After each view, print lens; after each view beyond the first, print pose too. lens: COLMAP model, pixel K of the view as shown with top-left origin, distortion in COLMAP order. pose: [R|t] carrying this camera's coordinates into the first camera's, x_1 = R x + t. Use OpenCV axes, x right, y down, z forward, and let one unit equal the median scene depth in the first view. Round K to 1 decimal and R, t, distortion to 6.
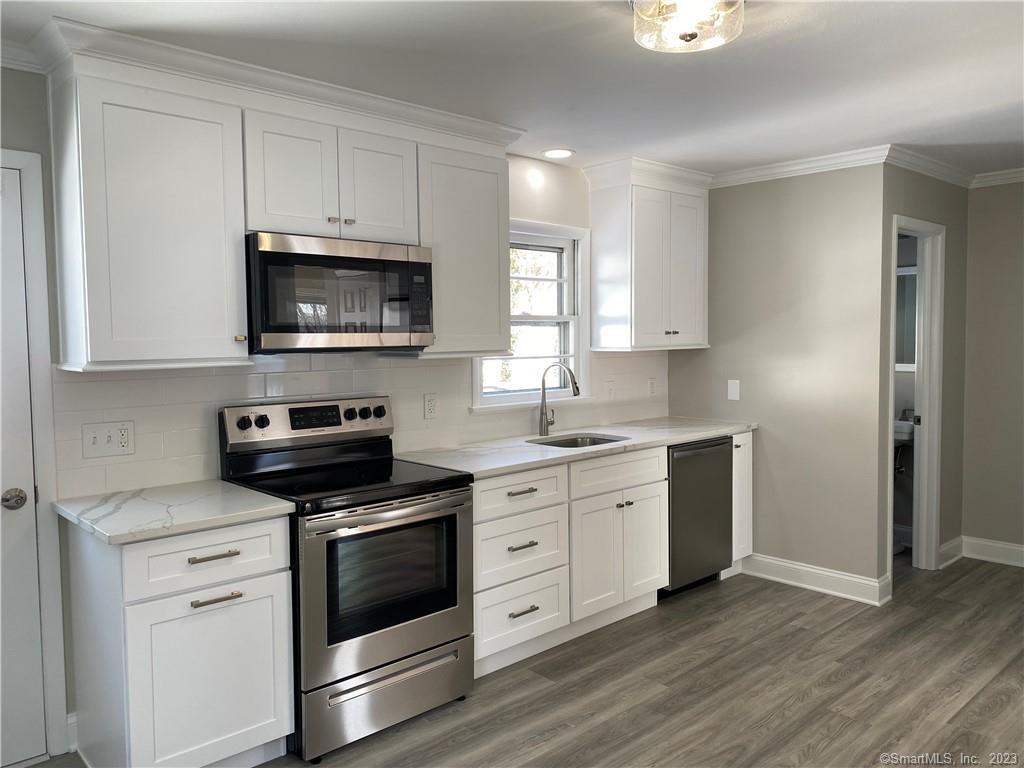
lens RADIAL K [[765.4, 0, 512.0], [0, 765.4, 384.0], [0, 0, 1]] dist [0.071636, -0.111795]
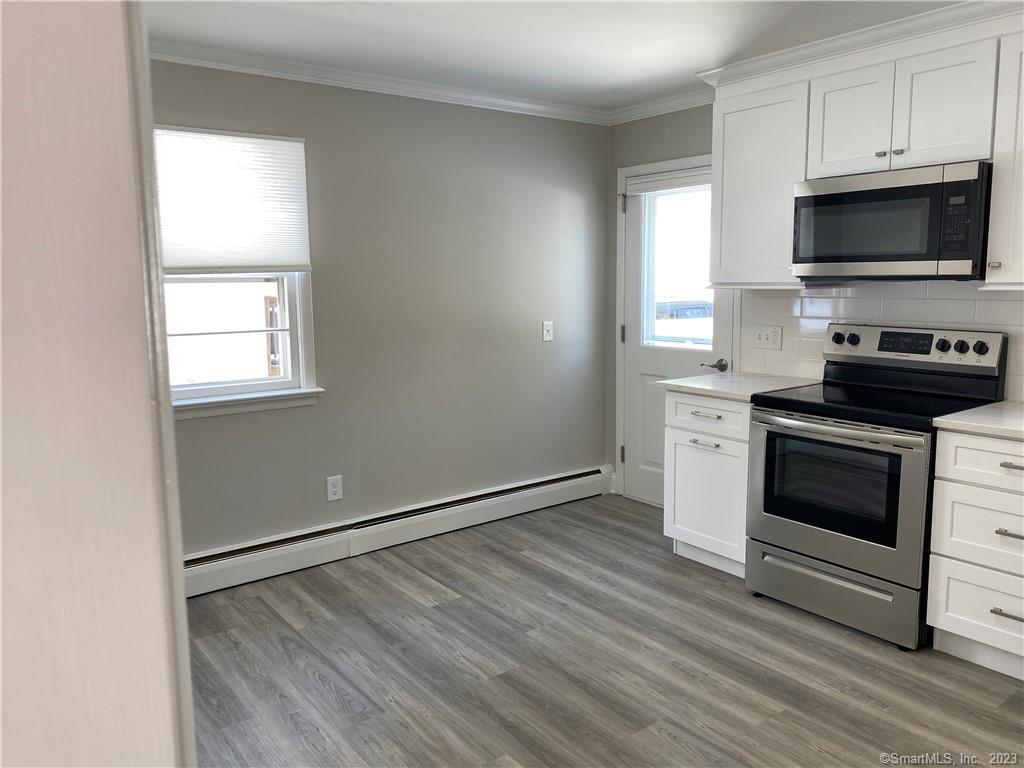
lens RADIAL K [[781.0, 0, 512.0], [0, 781.0, 384.0], [0, 0, 1]] dist [-0.002395, 0.002592]
pose [[-0.095436, 0.148275, -0.984331, 0.866858], [-0.049801, 0.986895, 0.153489, -0.038648], [0.994189, 0.063669, -0.086801, 0.576804]]
